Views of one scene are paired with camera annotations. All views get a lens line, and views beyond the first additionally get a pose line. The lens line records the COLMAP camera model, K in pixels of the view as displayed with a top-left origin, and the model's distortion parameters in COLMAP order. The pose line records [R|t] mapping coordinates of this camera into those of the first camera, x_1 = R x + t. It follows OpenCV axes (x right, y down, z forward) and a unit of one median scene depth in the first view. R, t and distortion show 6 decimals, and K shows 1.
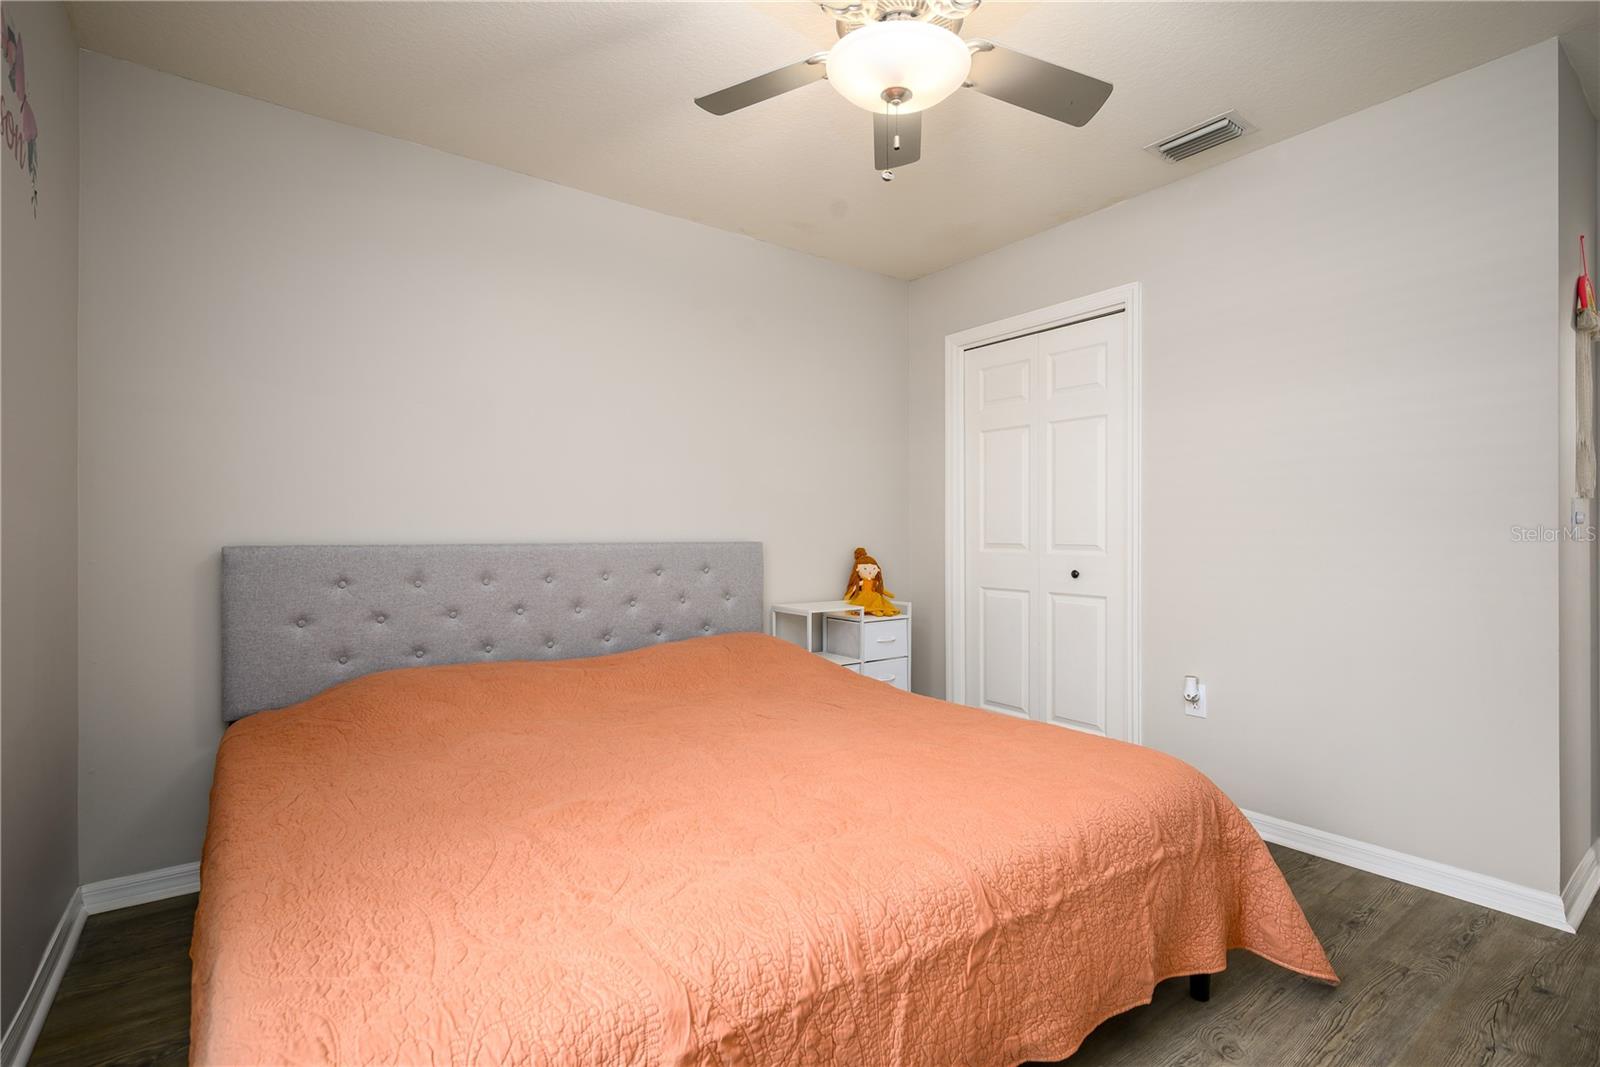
lens RADIAL K [[747.5, 0, 800.0], [0, 747.5, 533.5], [0, 0, 1]] dist [-0.001224, -0.000119]
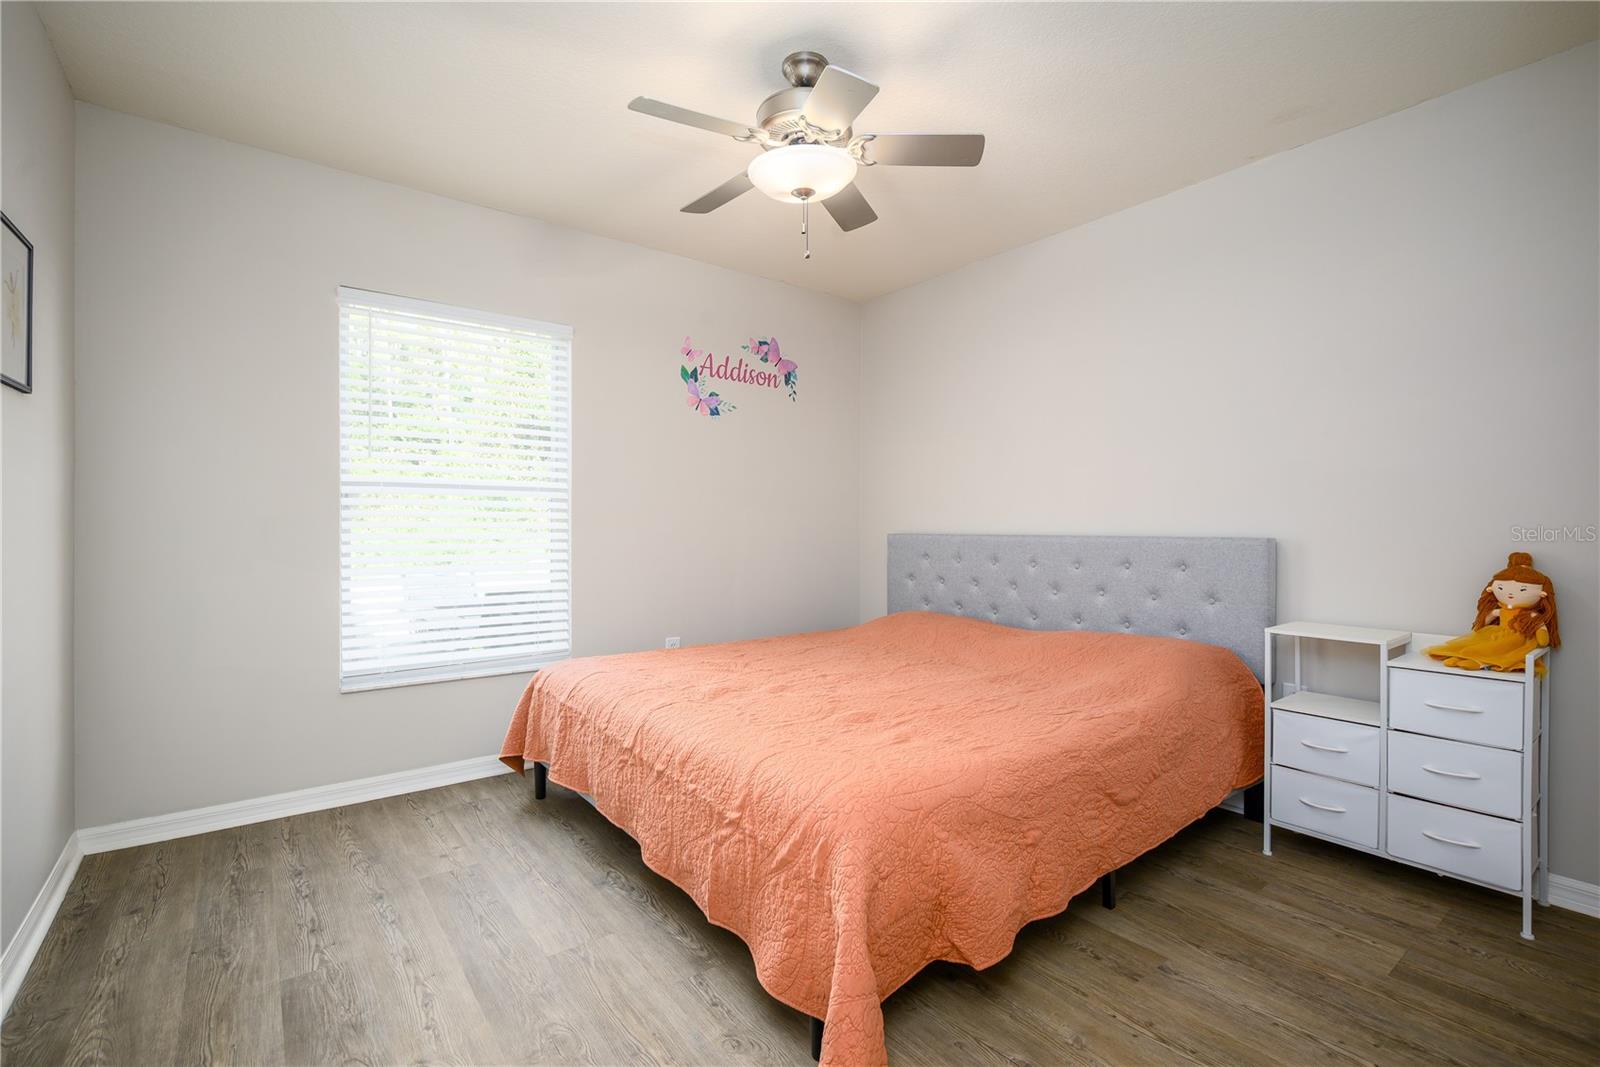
lens RADIAL K [[747.5, 0, 800.0], [0, 747.5, 533.5], [0, 0, 1]] dist [-0.001224, -0.000119]
pose [[-0.001419, 0.010039, -0.999949, 0.772487], [0.001848, 0.999948, 0.010037, -0.001919], [0.999997, -0.001834, -0.001438, 0.527370]]
